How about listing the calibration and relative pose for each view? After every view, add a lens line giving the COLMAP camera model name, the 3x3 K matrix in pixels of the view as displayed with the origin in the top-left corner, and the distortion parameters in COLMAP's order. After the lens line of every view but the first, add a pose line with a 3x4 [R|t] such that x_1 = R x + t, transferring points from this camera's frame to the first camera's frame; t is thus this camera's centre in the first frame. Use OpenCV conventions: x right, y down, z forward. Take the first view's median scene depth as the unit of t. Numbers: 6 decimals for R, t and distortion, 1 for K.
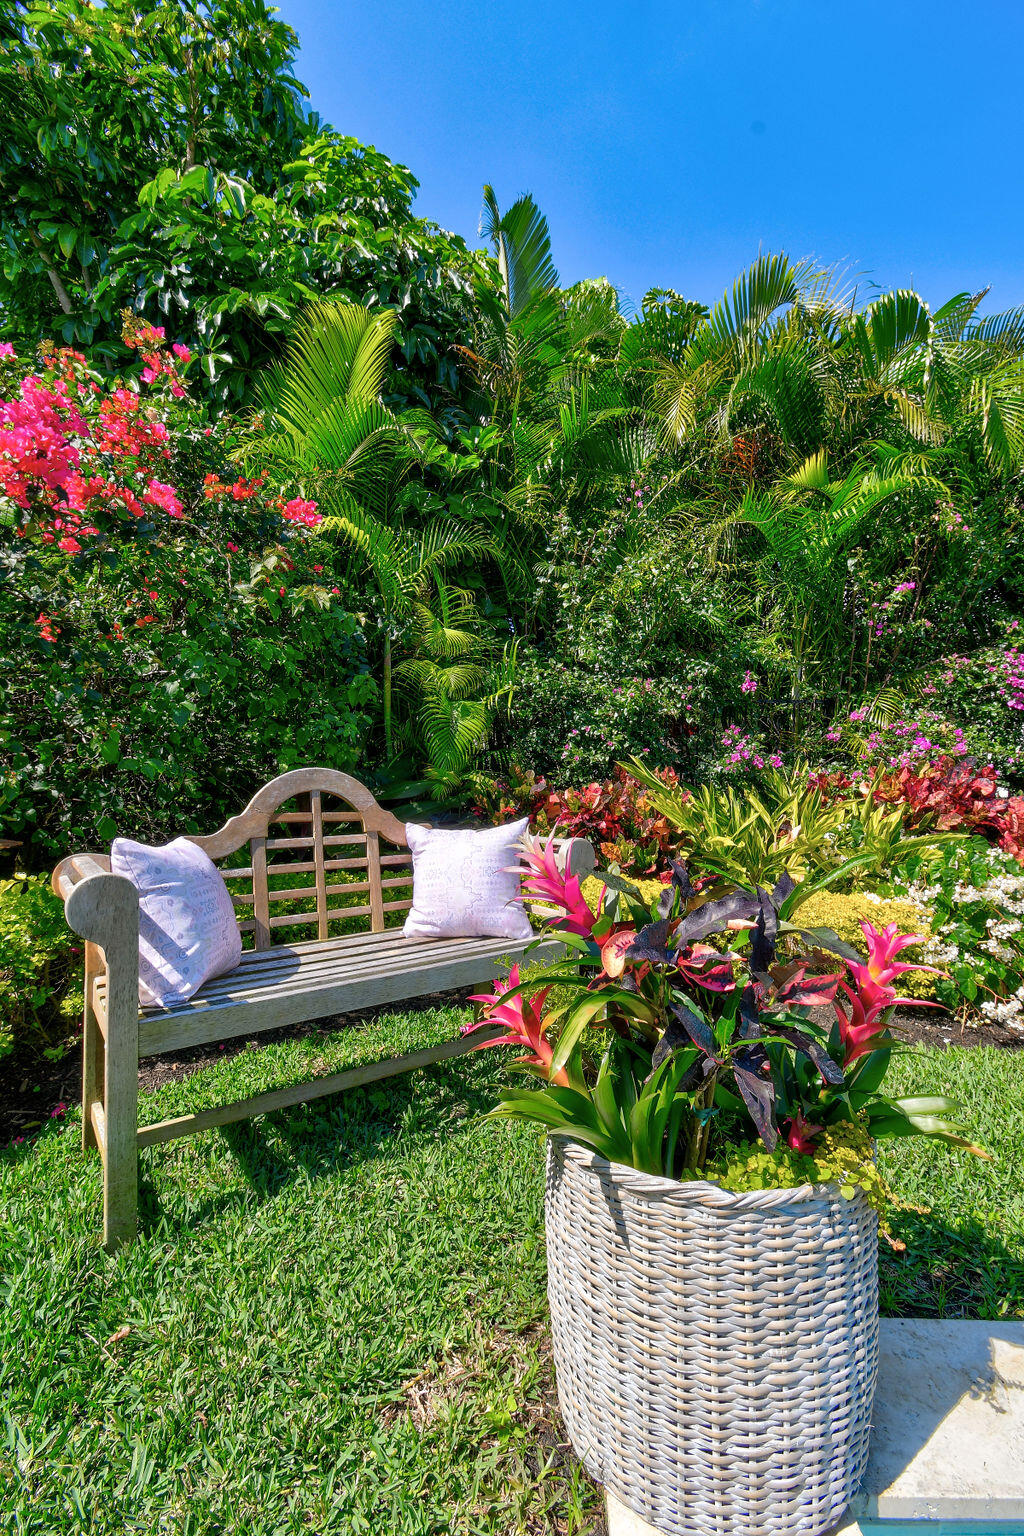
lens RADIAL K [[661.8, 0, 512.0], [0, 661.8, 768.0], [0, 0, 1]] dist [-0.002298, -0.000705]
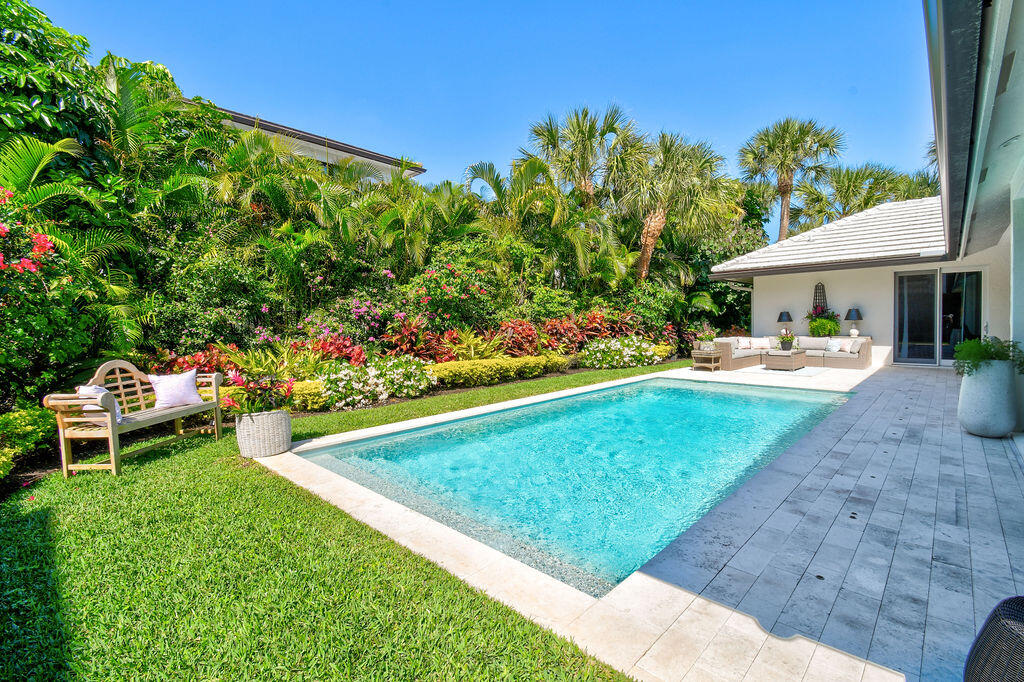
lens RADIAL K [[441.2, 0, 512.0], [0, 441.2, 341.0], [0, 0, 1]] dist [-0.002298, -0.000705]
pose [[0.657188, -0.064838, 0.750933, -0.336845], [0.024629, 0.997608, 0.064583, -0.095984], [-0.753325, -0.023949, 0.657213, -0.941130]]
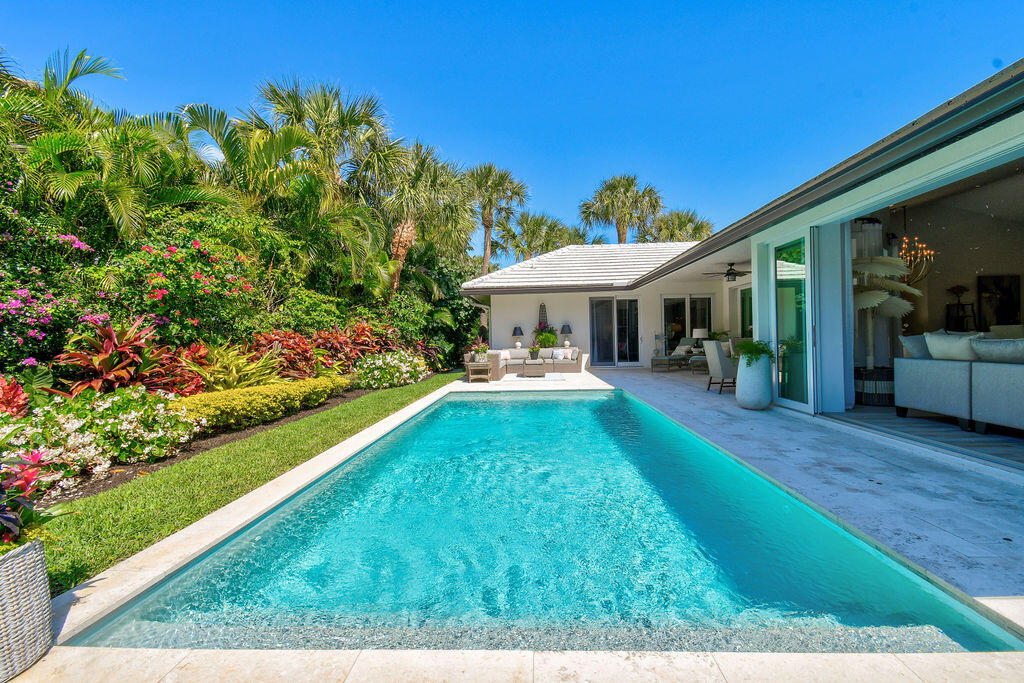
lens RADIAL K [[441.2, 0, 512.0], [0, 441.2, 341.5], [0, 0, 1]] dist [-0.002298, -0.000705]
pose [[-0.027328, -0.032734, 0.999090, -0.307295], [0.014454, 0.999346, 0.033138, -0.055380], [-0.999522, 0.015347, -0.026837, -0.219210]]
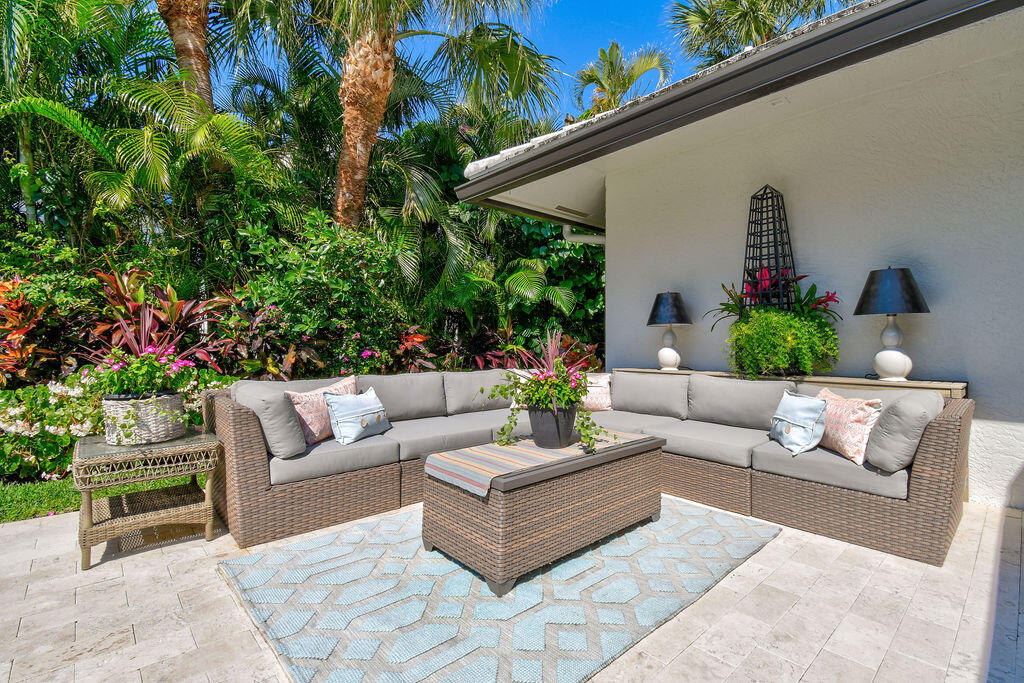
lens RADIAL K [[462.2, 0, 512.0], [0, 462.2, 341.5], [0, 0, 1]] dist [-0.001420, -0.000368]
pose [[0.701447, -0.023150, 0.712346, 2.224453], [0.009475, 0.999687, 0.023158, 0.024591], [-0.712659, -0.009495, 0.701447, -0.821666]]
